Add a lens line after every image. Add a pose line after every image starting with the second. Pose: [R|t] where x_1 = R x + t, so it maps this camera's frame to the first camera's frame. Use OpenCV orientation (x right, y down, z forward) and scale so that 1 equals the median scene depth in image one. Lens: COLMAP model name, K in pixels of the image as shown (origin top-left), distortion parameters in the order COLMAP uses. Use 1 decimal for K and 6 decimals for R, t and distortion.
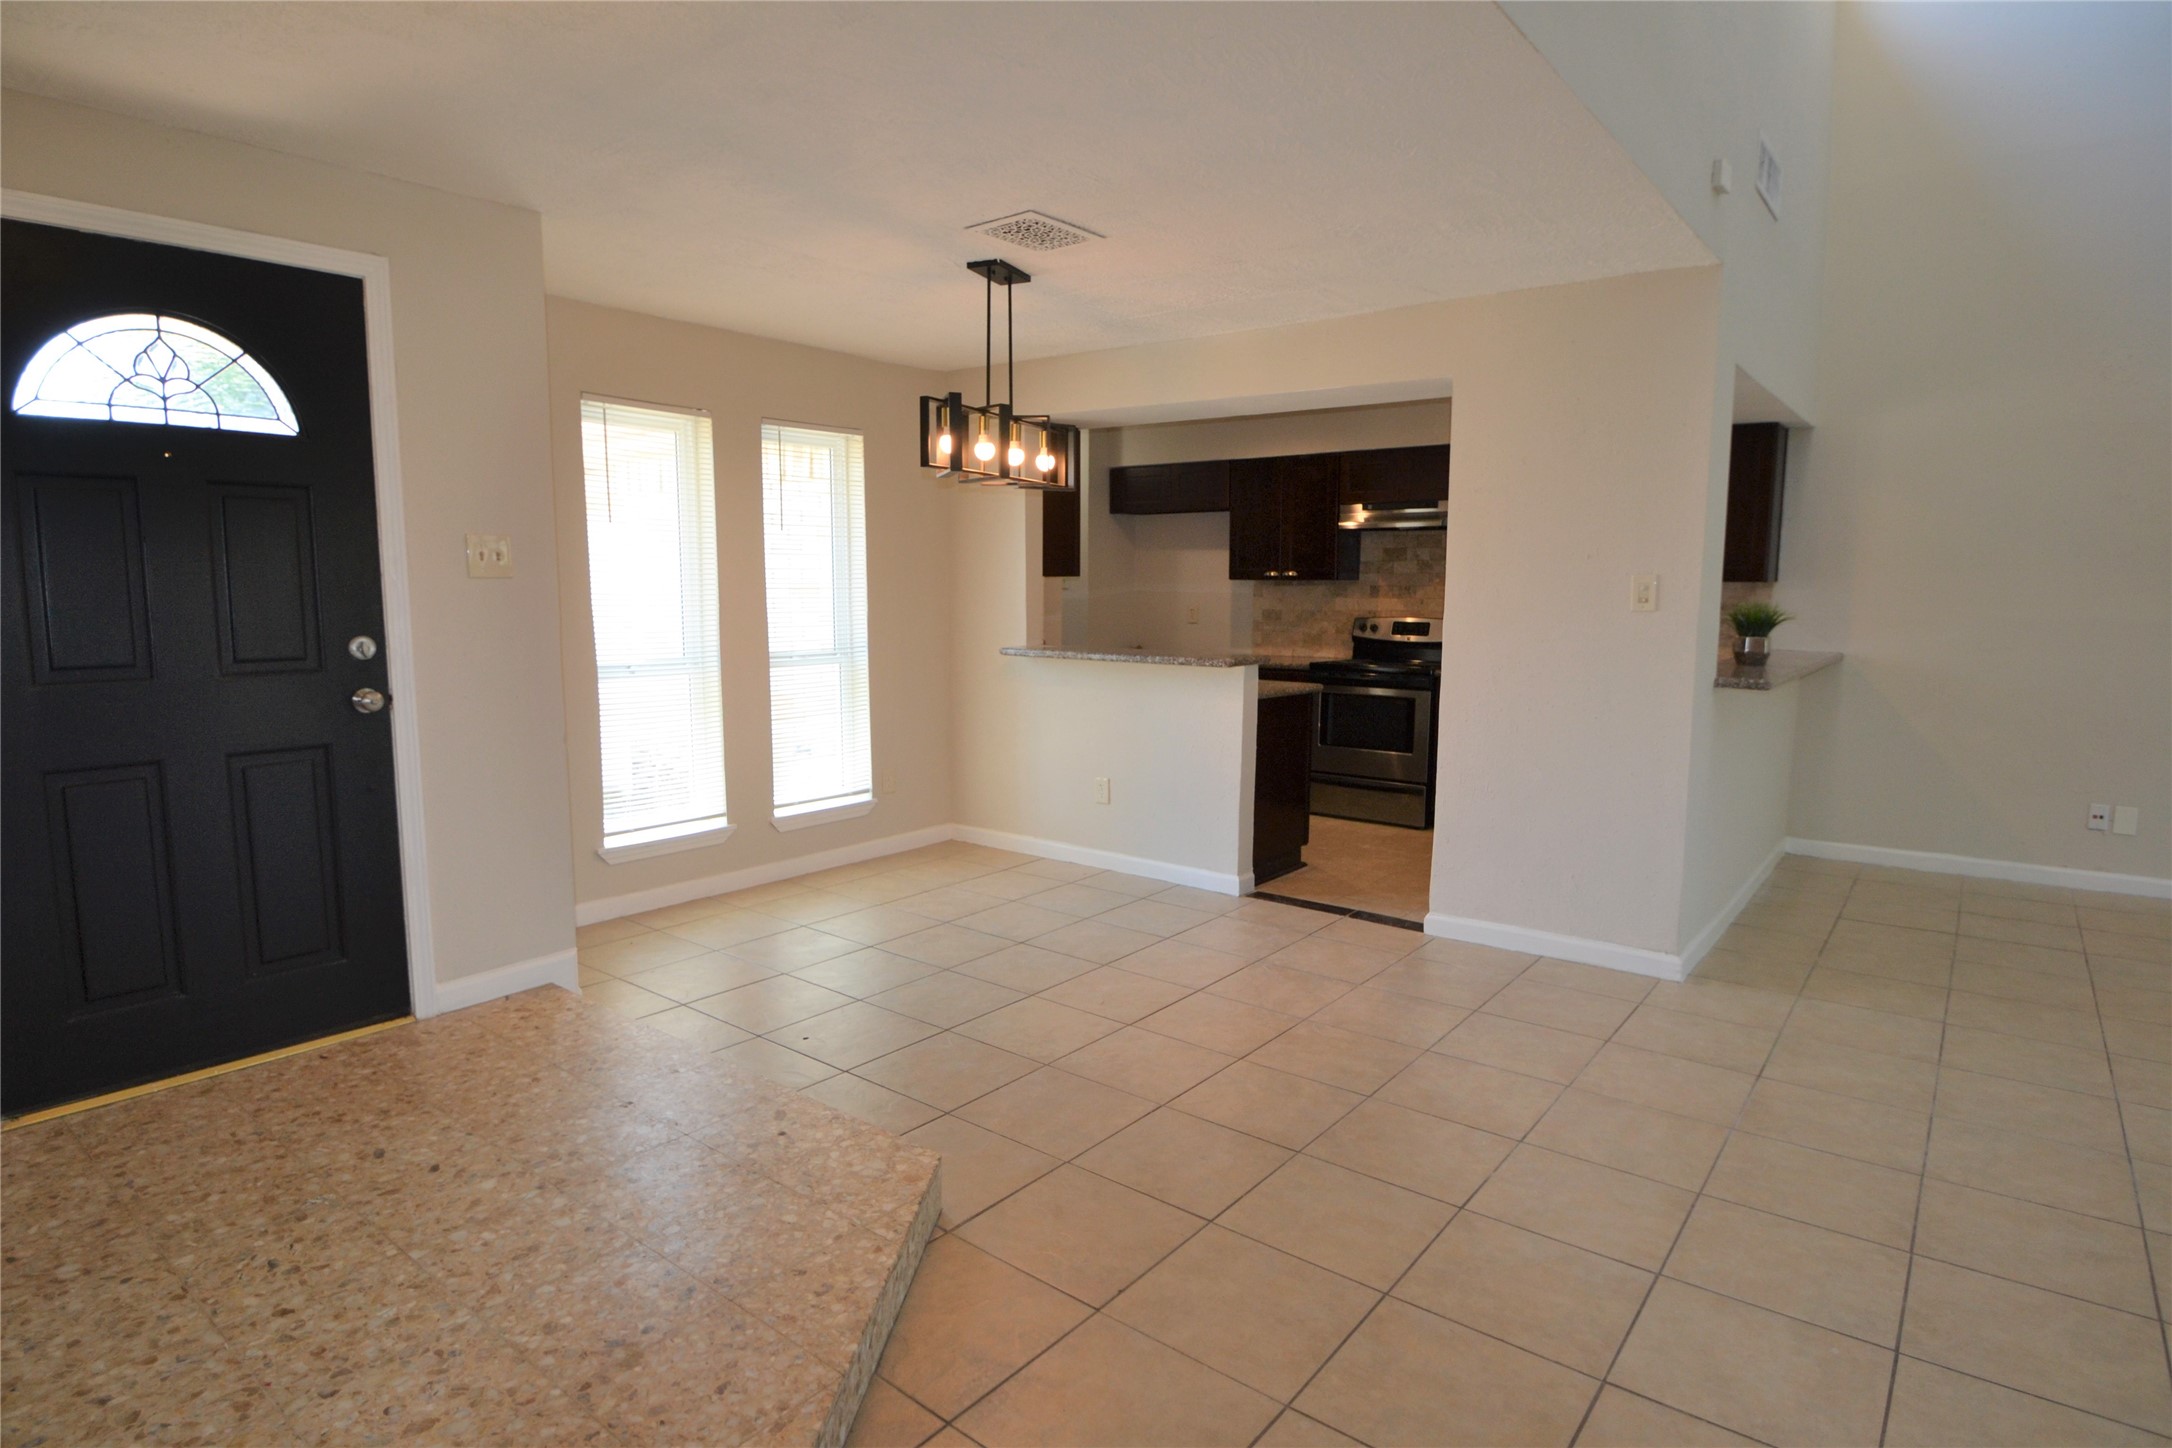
lens RADIAL K [[1159.9, 0, 1074.4], [0, 1159.9, 722.5], [0, 0, 1]] dist [-0.003825, -0.016216]
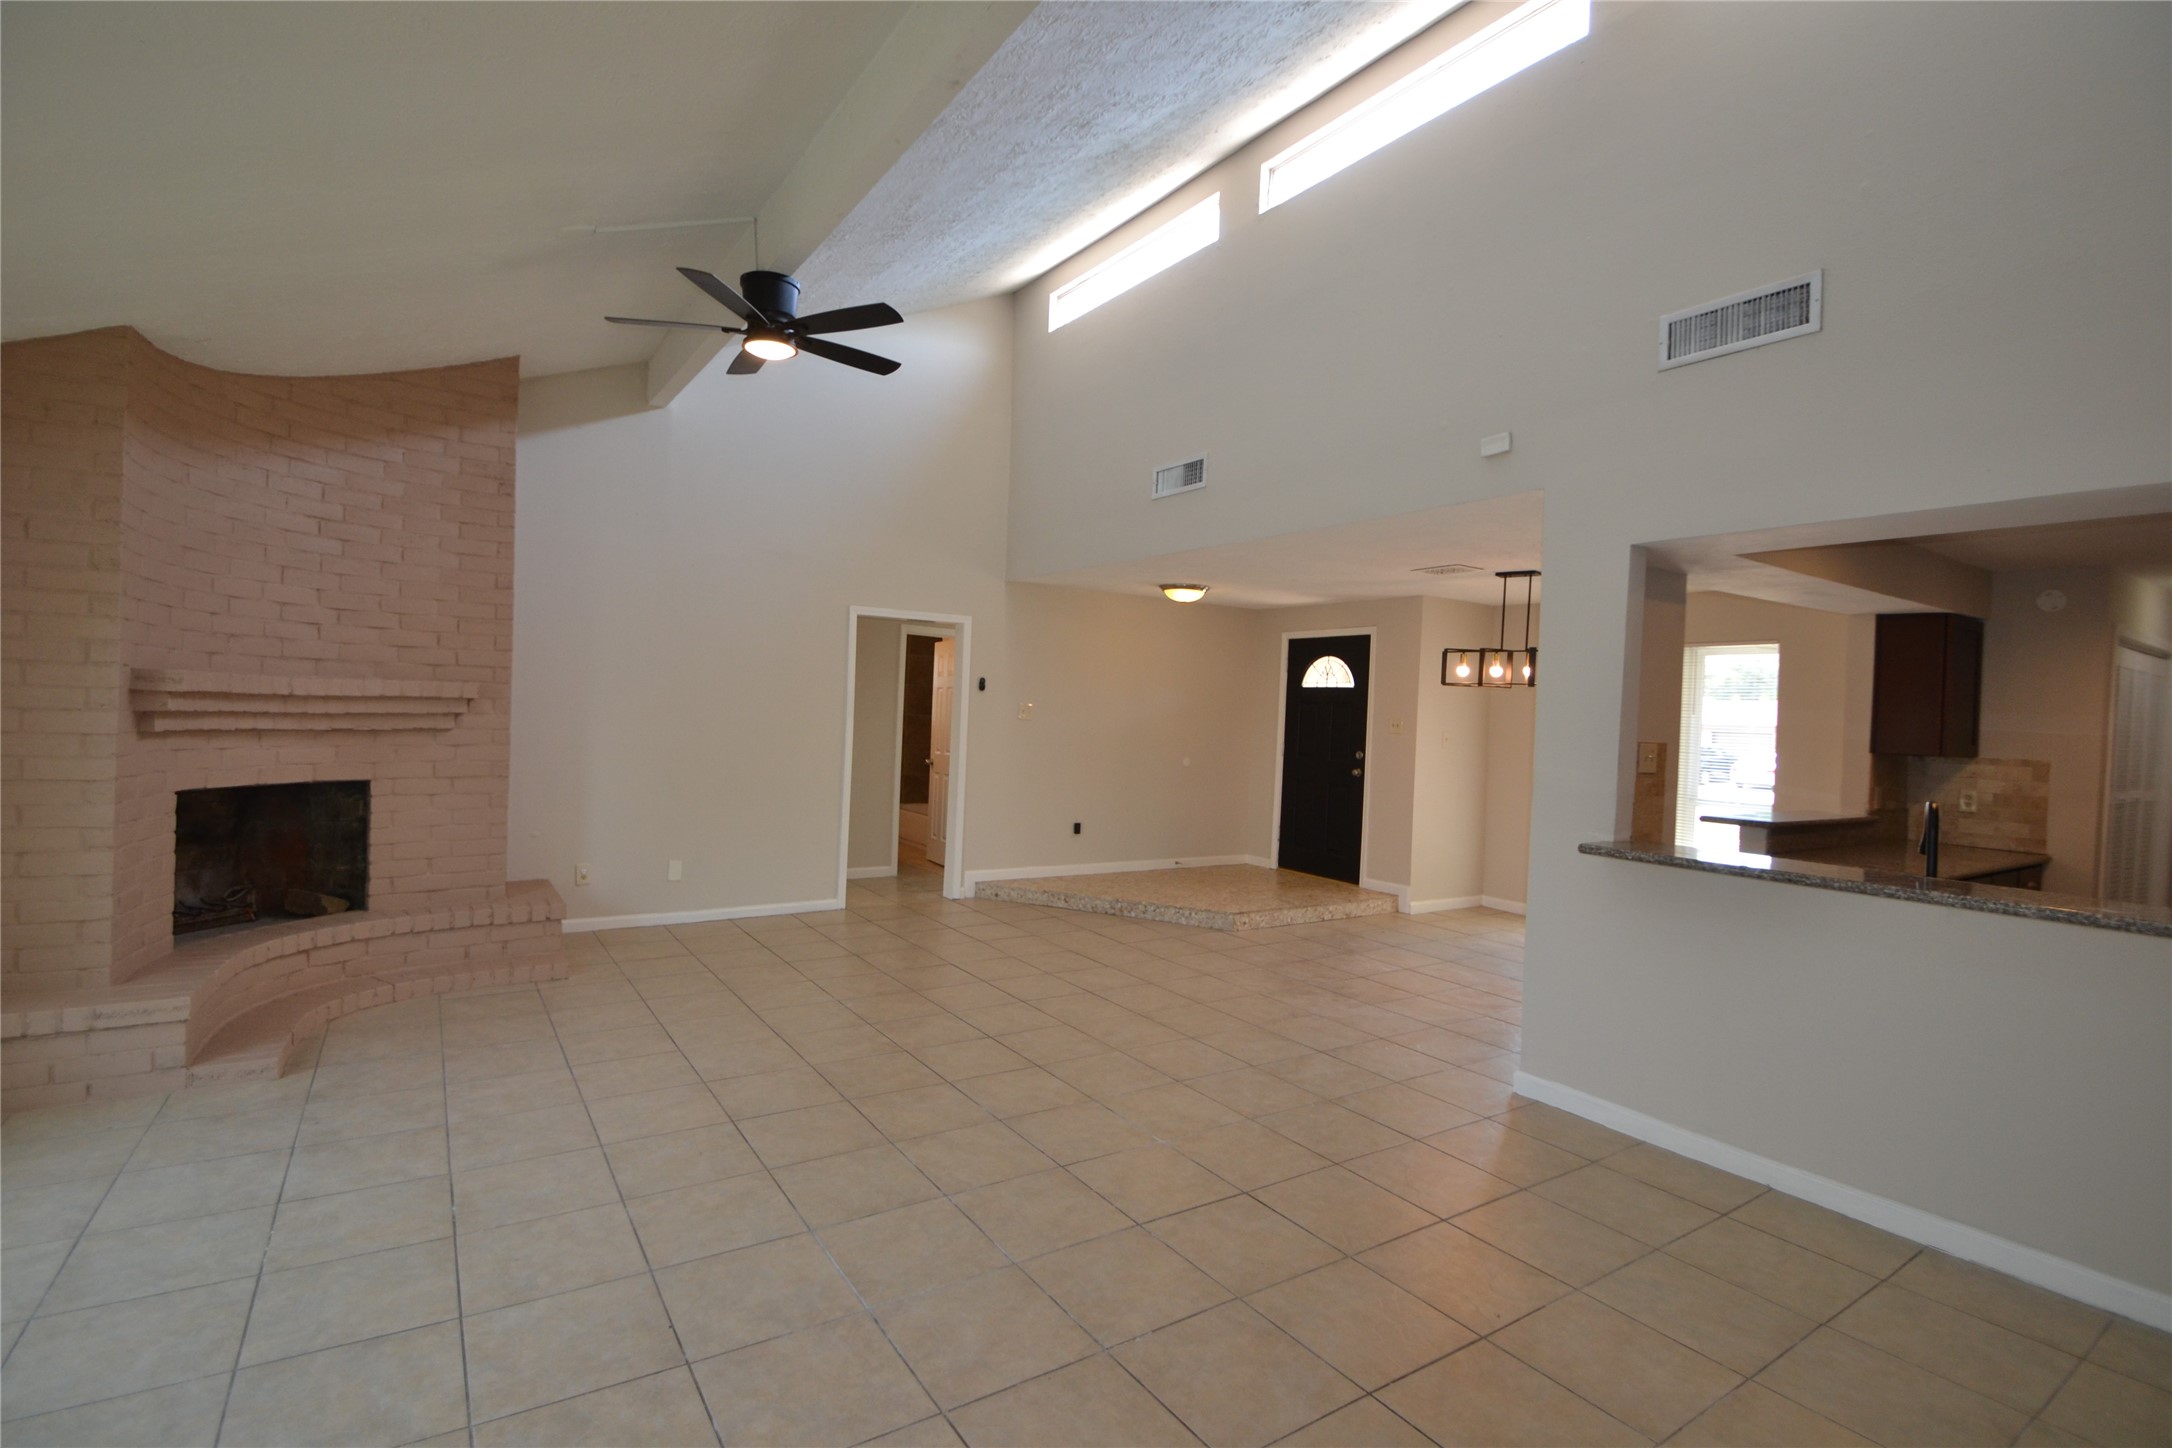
lens RADIAL K [[984.7, 0, 1074.6], [0, 984.7, 723.7], [0, 0, 1]] dist [0.012372, -0.018255]
pose [[-0.305467, -0.006381, -0.952181, 1.558146], [-0.156668, 0.986686, 0.043648, -0.107055], [0.939226, 0.162510, -0.302399, 0.809655]]
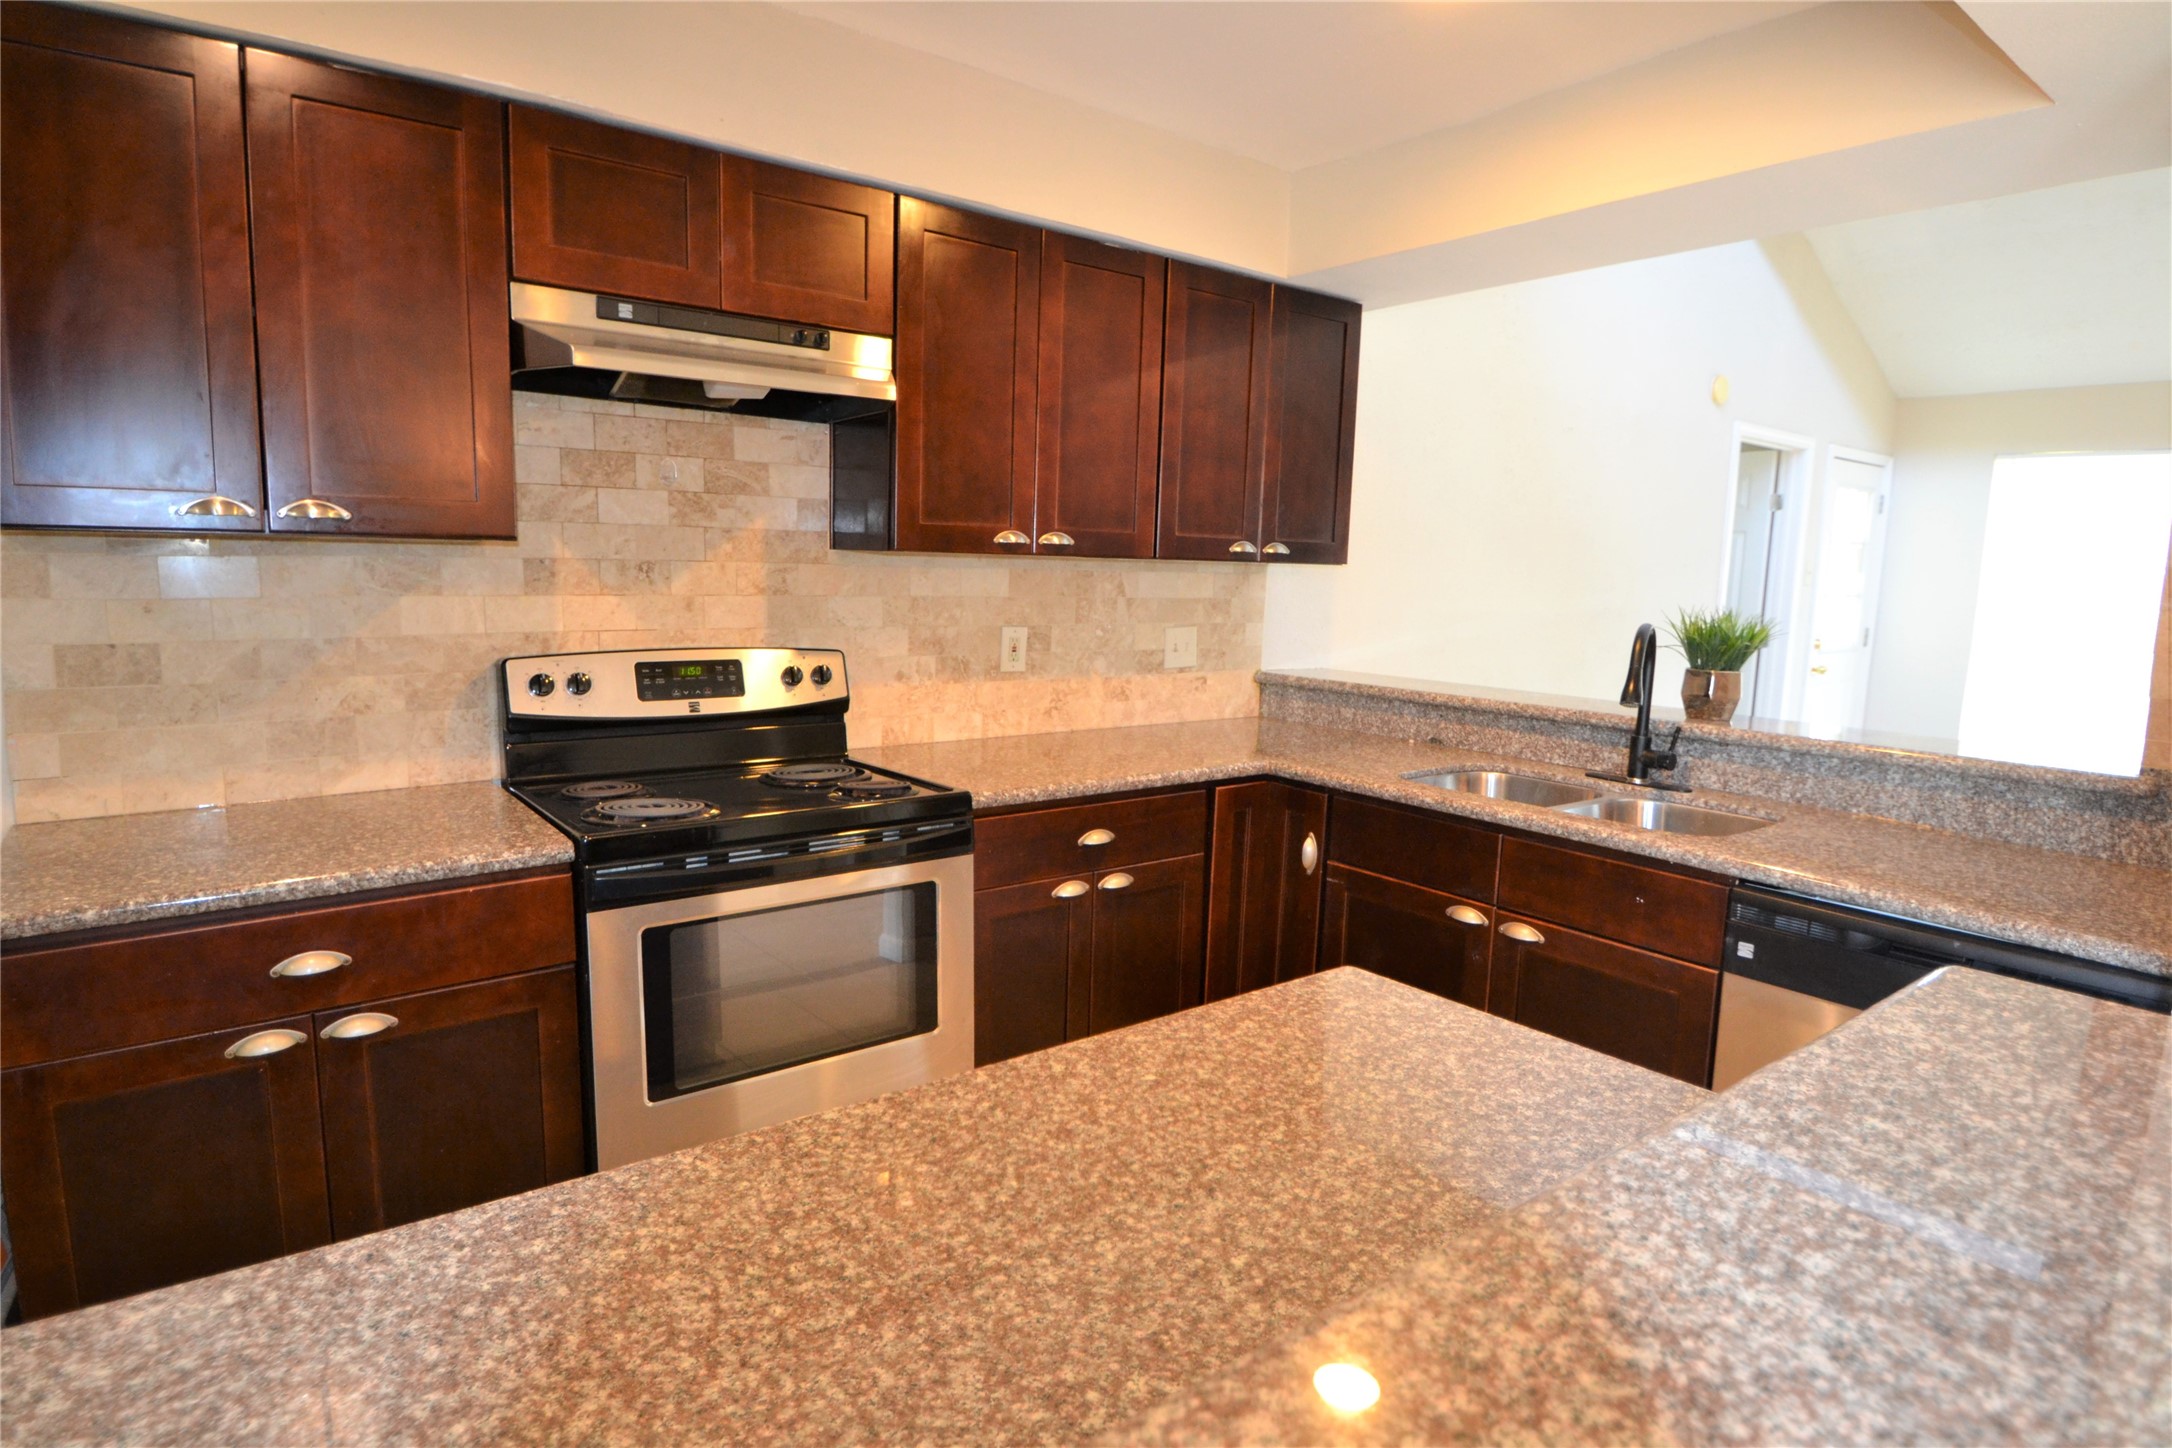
lens RADIAL K [[1159.9, 0, 1074.4], [0, 1159.9, 722.5], [0, 0, 1]] dist [-0.003825, -0.016216]
pose [[0.240938, -0.128733, 0.961965, -0.054938], [0.093464, 0.989635, 0.109027, -0.163957], [-0.966030, 0.063641, 0.250473, 1.358796]]
